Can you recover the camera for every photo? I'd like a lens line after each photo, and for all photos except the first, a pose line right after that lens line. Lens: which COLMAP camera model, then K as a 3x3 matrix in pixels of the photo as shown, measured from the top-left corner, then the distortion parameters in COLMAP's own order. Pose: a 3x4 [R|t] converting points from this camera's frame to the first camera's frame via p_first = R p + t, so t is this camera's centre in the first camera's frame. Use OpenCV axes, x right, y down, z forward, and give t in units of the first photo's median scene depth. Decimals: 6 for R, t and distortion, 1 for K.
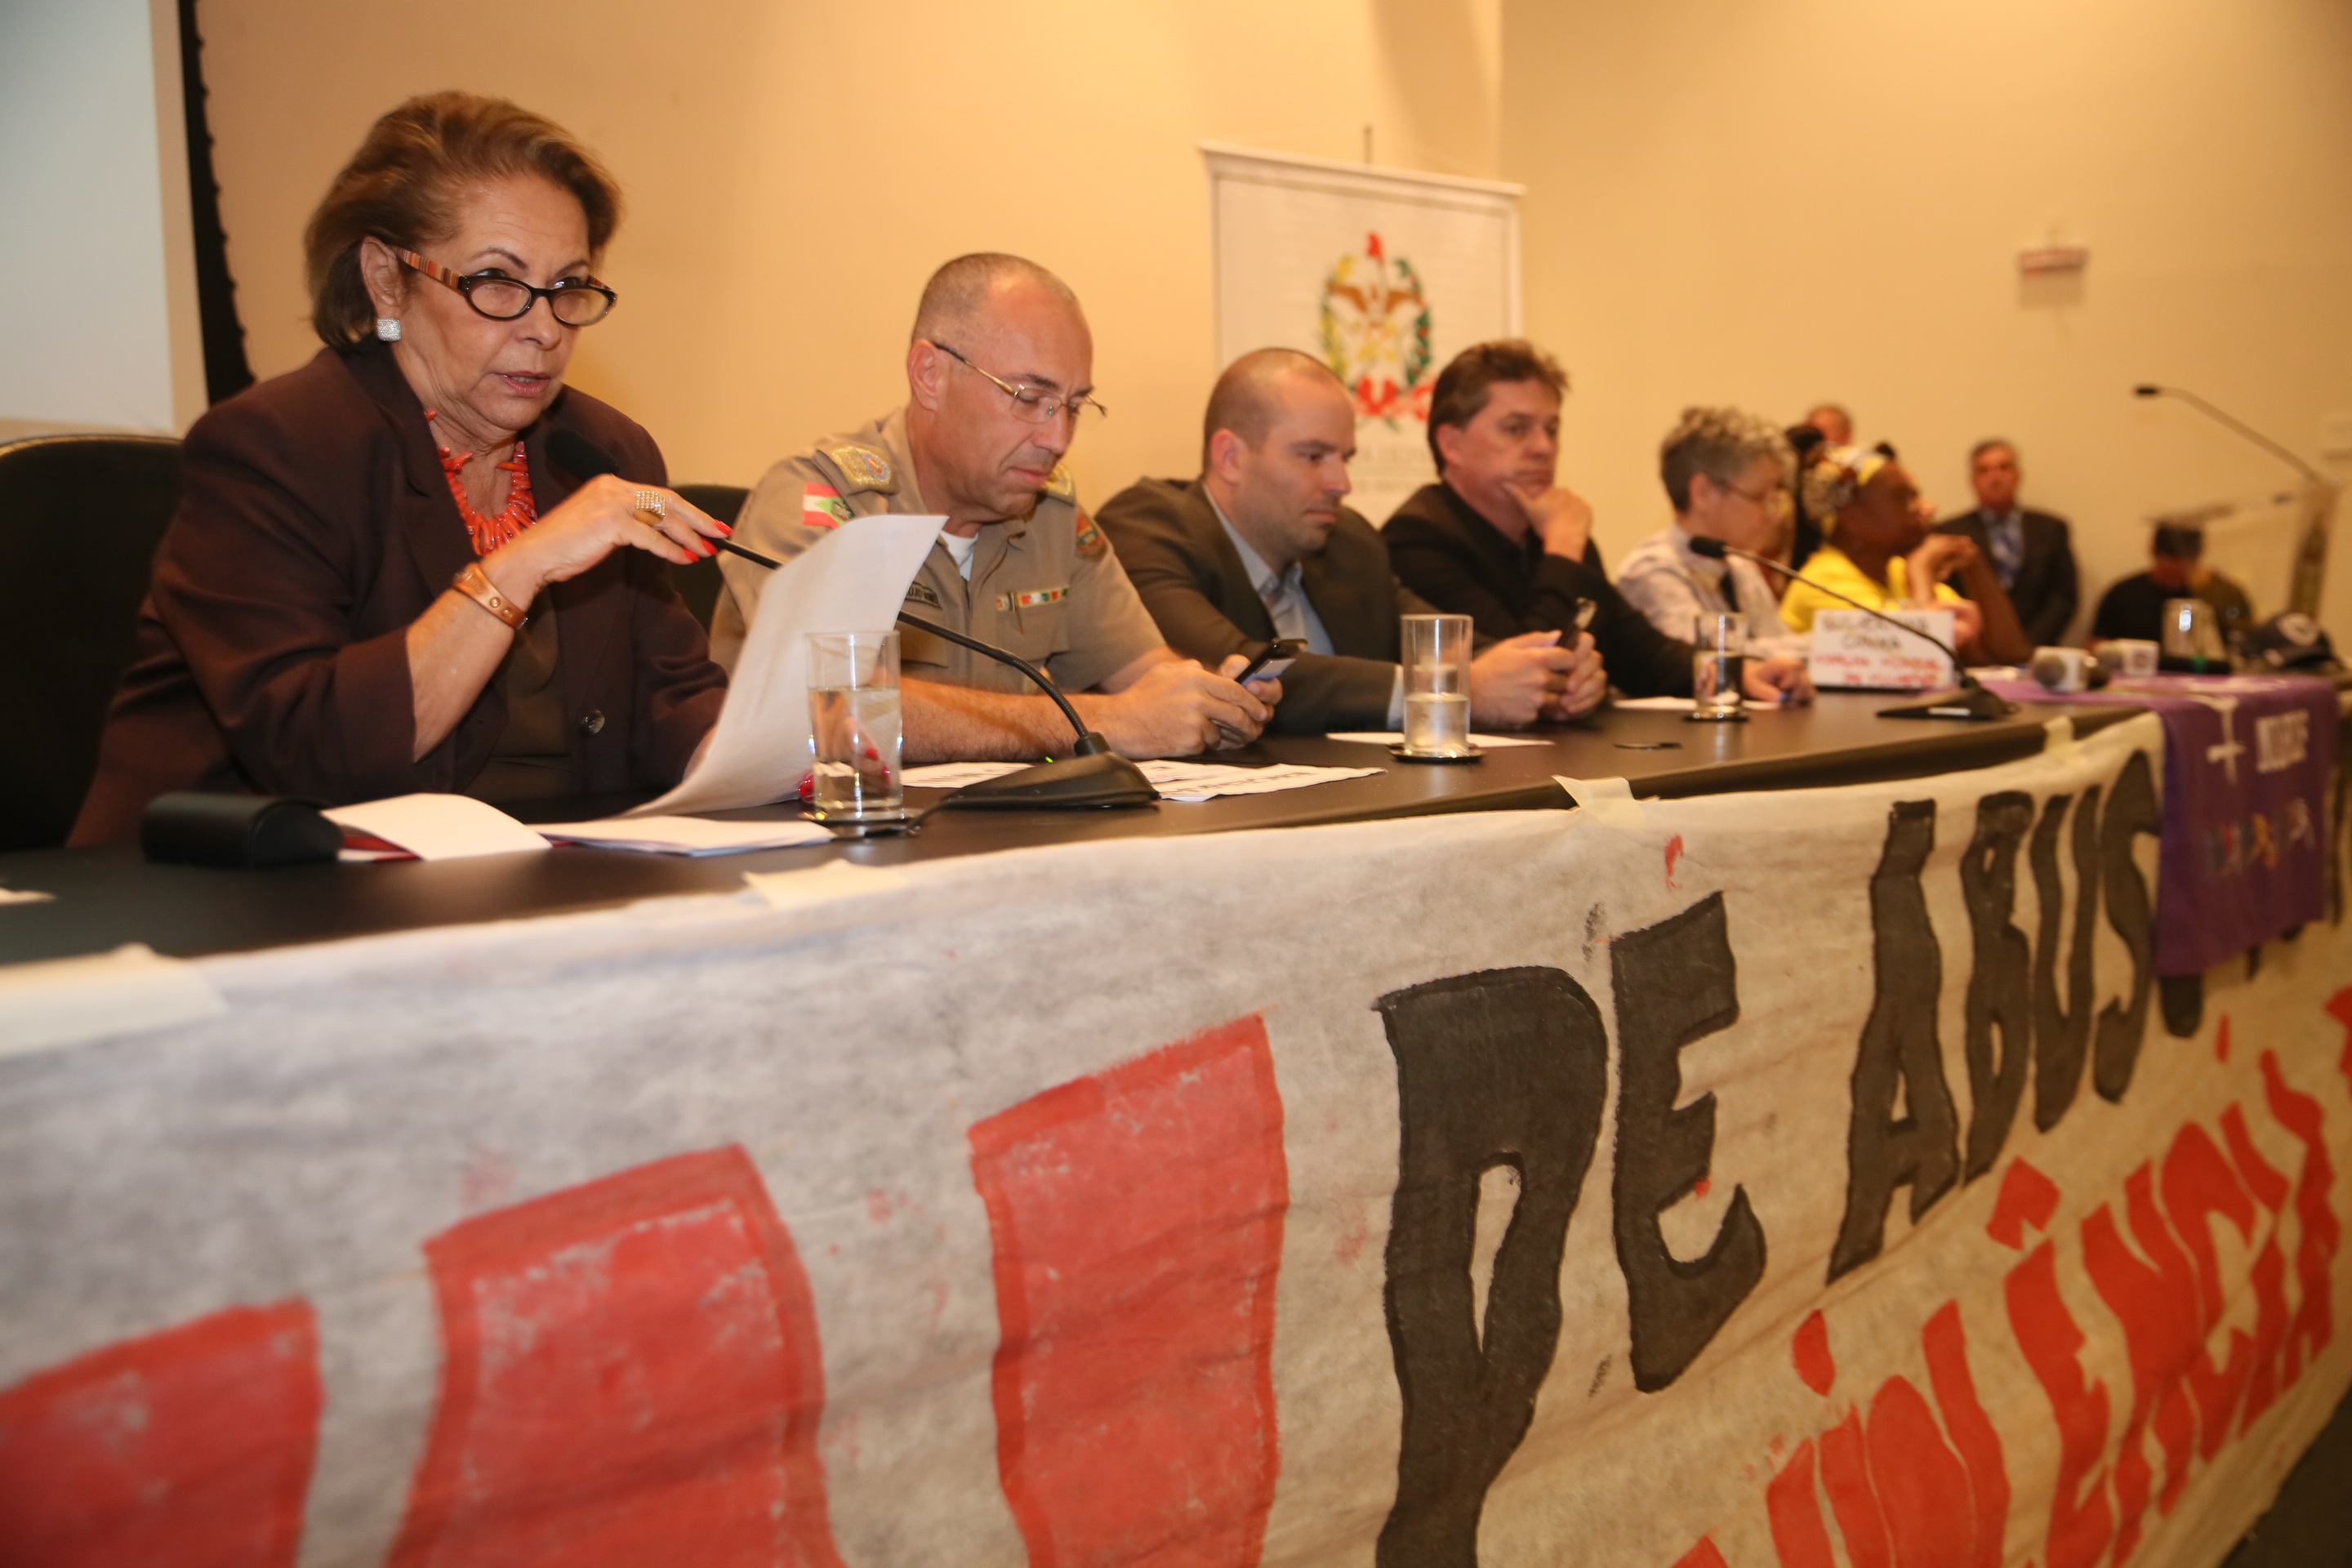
lens RADIAL K [[2288.9, 0, 1176.0], [0, 2288.9, 784.0], [0, 0, 1]] dist [0.005675, 0.036113]
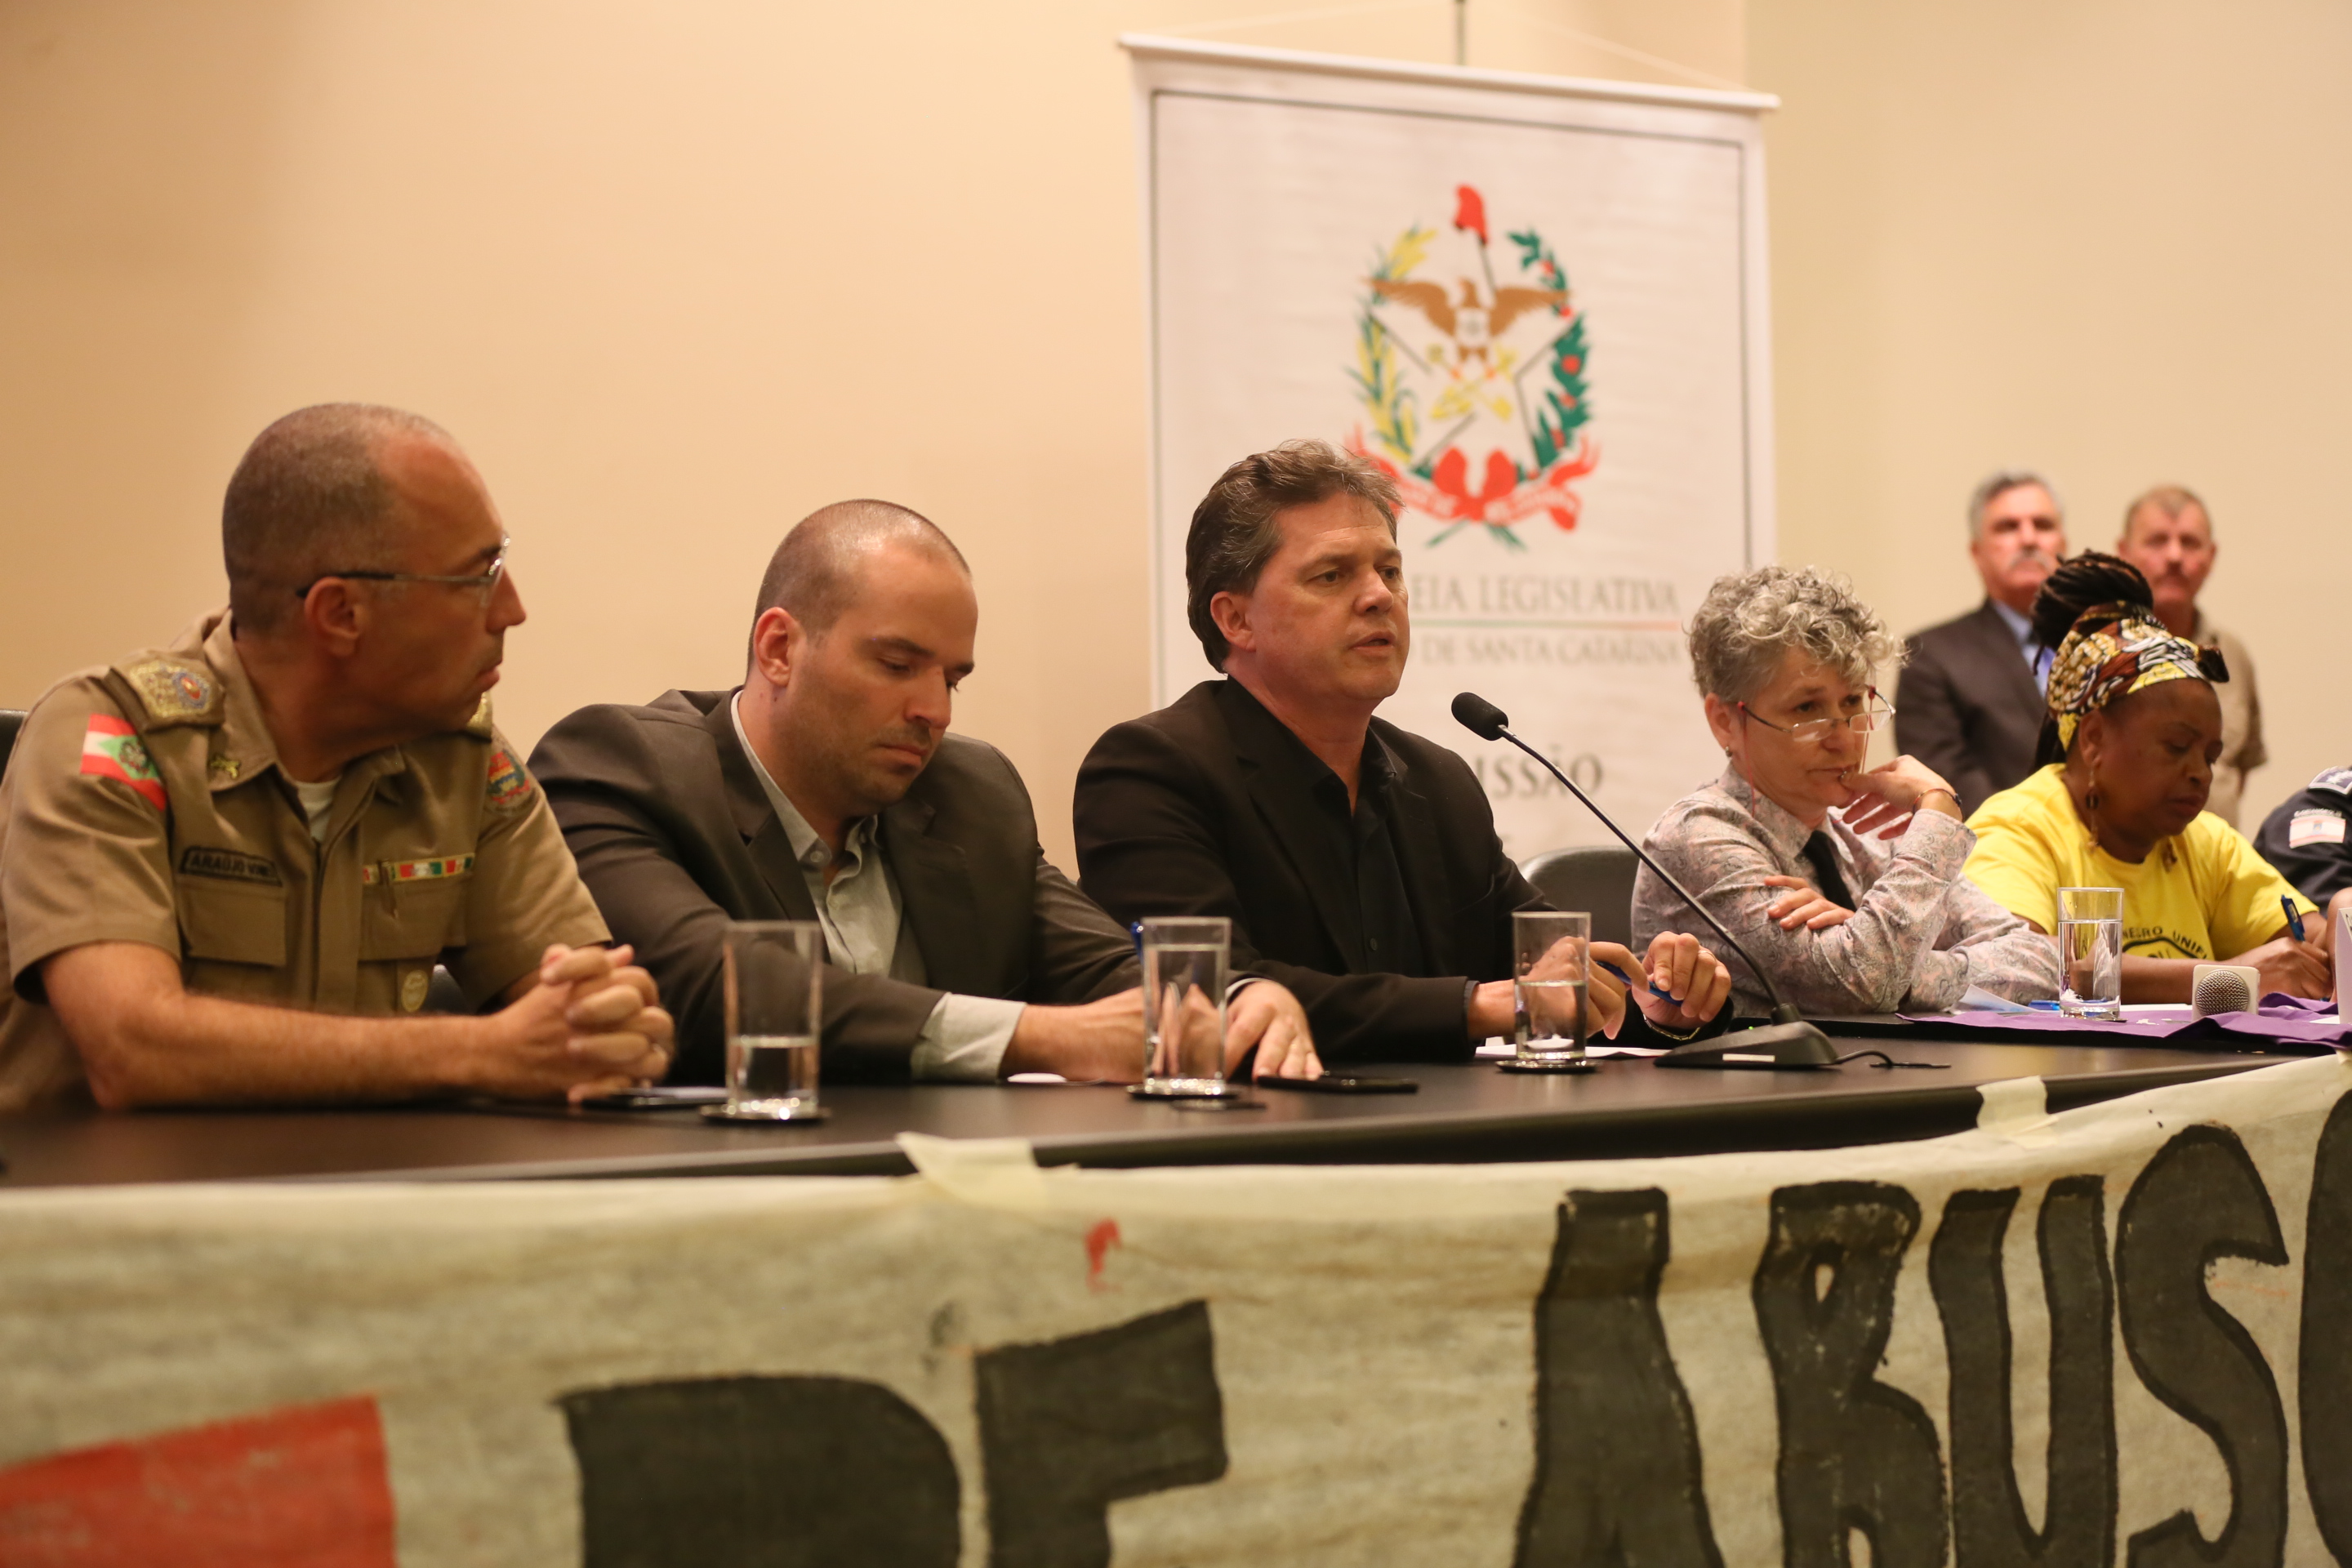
lens RADIAL K [[4988.0, 0, 1176.0], [0, 4988.0, 784.0], [0, 0, 1]] dist [-0.286986, 0.103014]
pose [[0.997844, 0.011481, -0.064616, 0.333361], [-0.017086, 0.996072, -0.086878, 0.020864], [0.063365, 0.087795, 0.994121, -0.605868]]
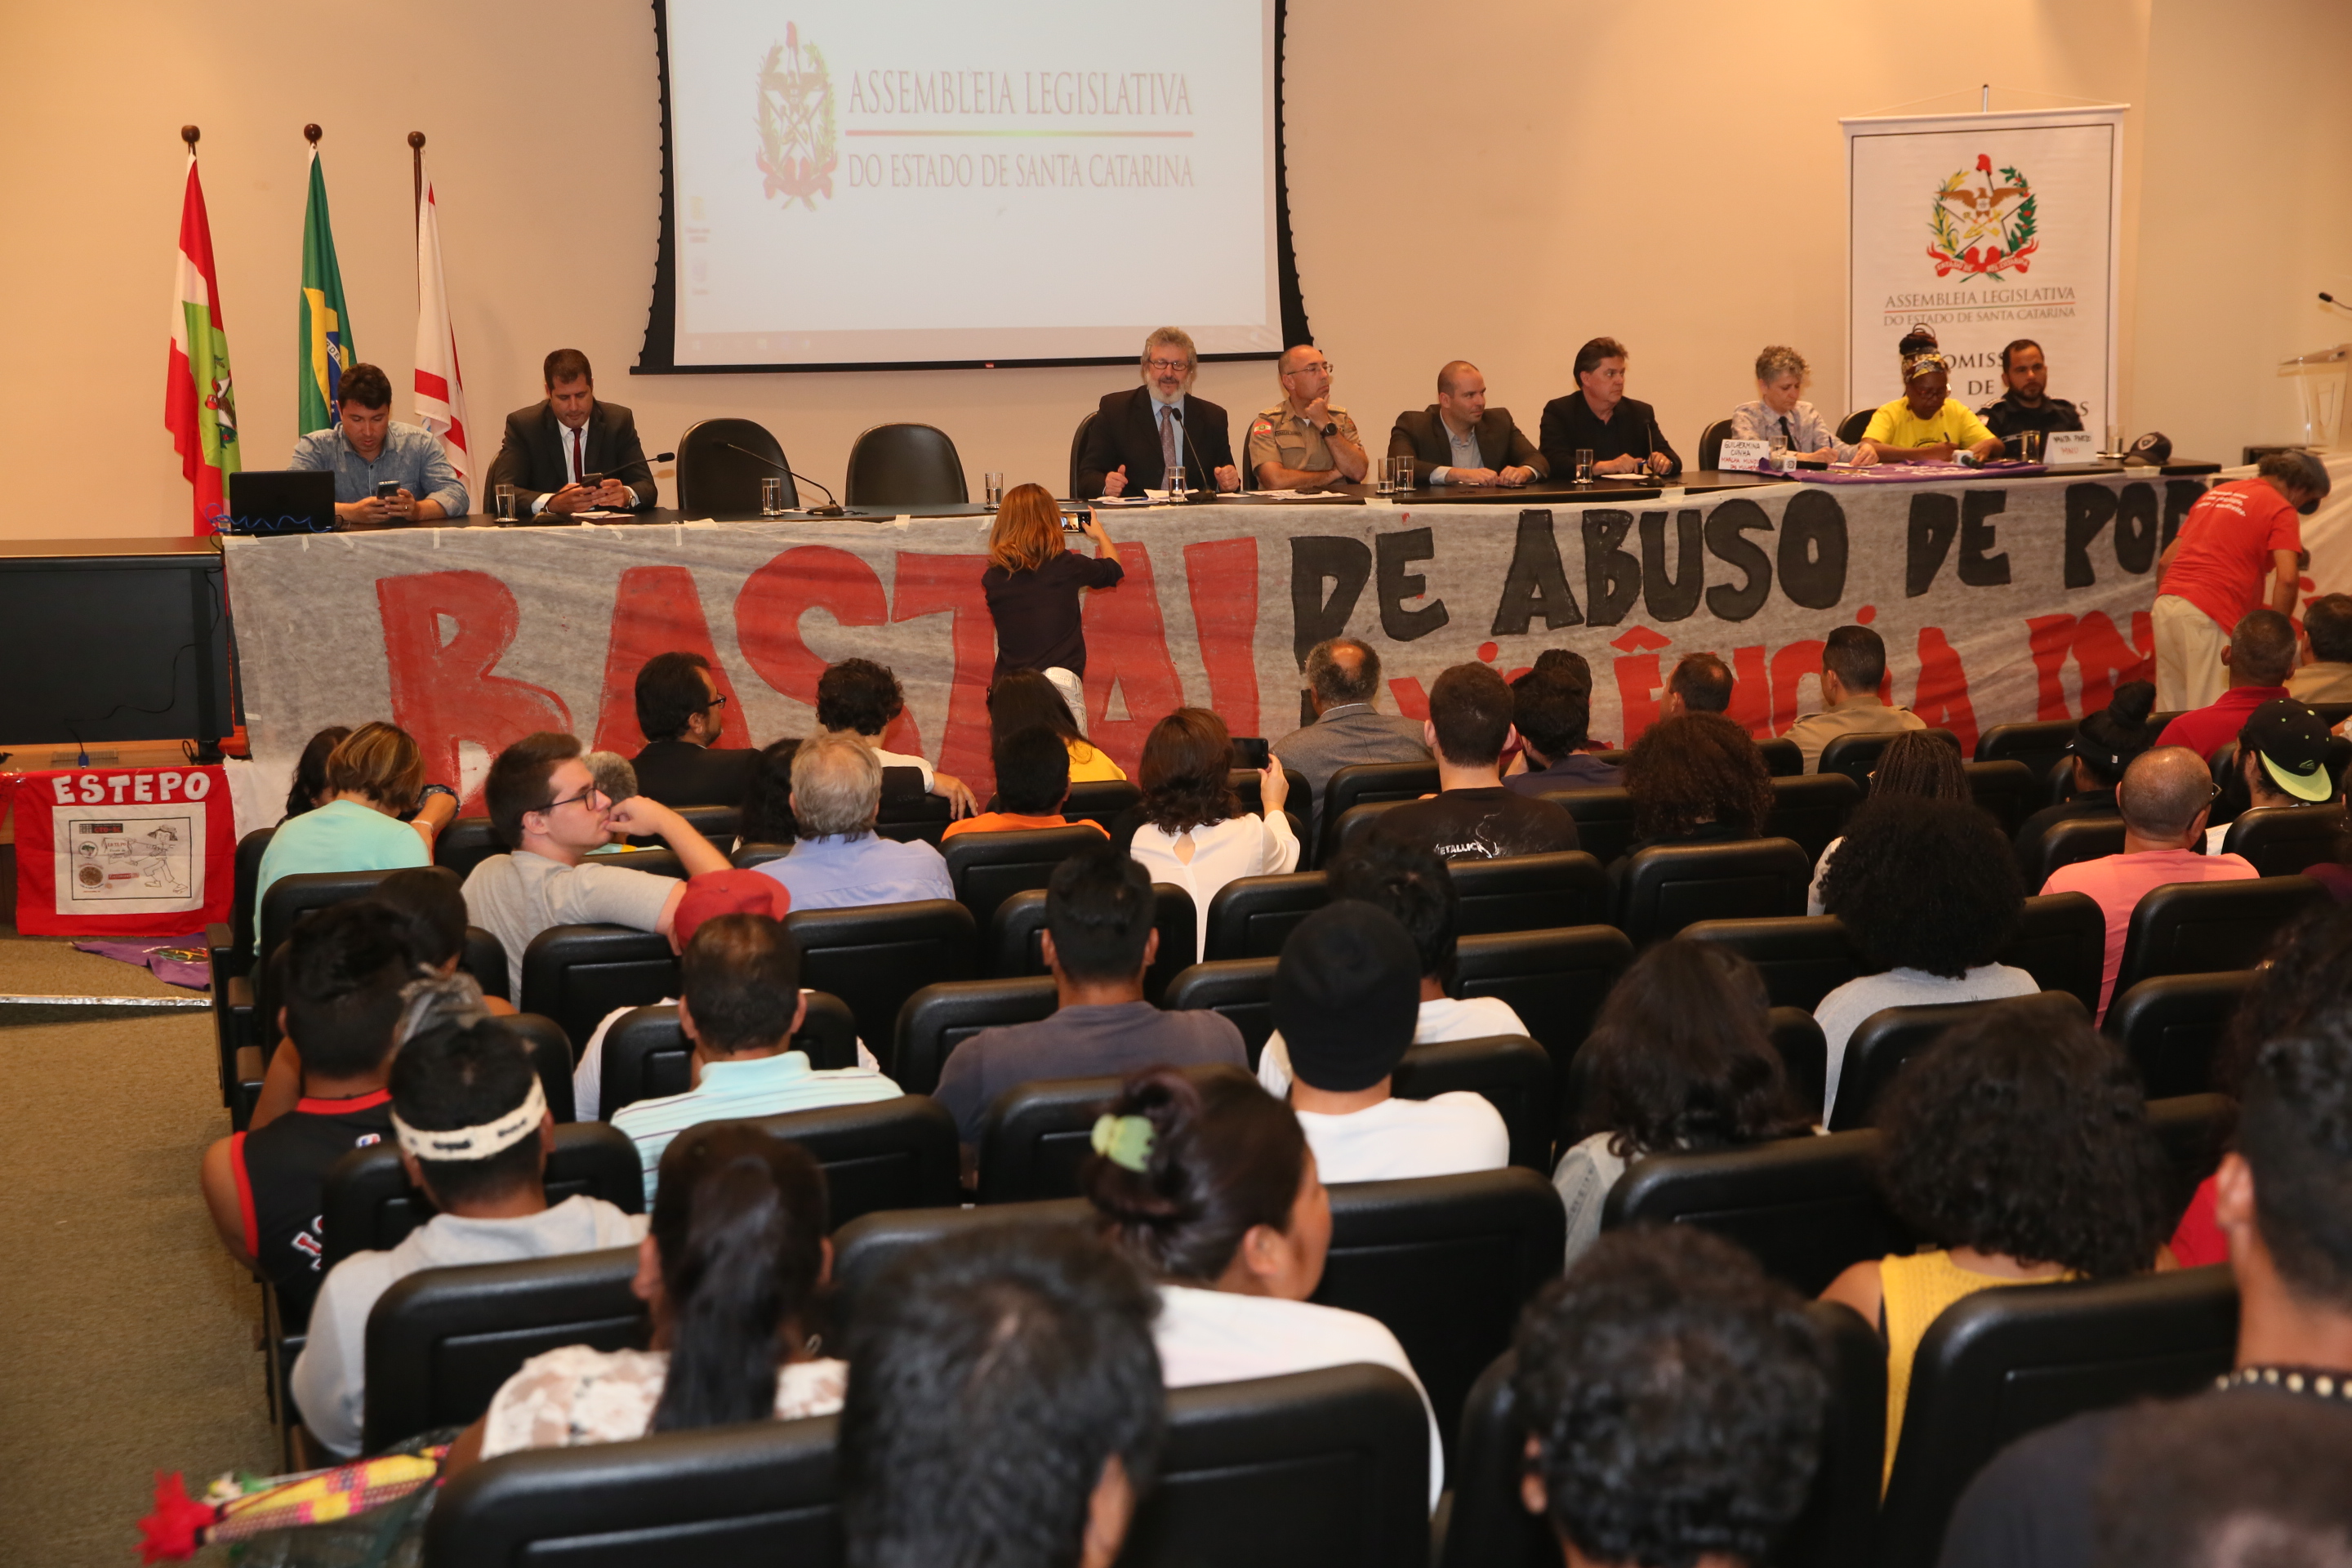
lens RADIAL K [[3186.2, 0, 1176.7], [0, 3186.2, 826.1], [0, 0, 1]] dist [0.171885, -0.539444]
pose [[0.825122, 0.104196, -0.555264, 3.229339], [-0.040325, 0.991201, 0.126077, -0.133251], [0.563514, -0.081638, 0.822063, -4.221840]]
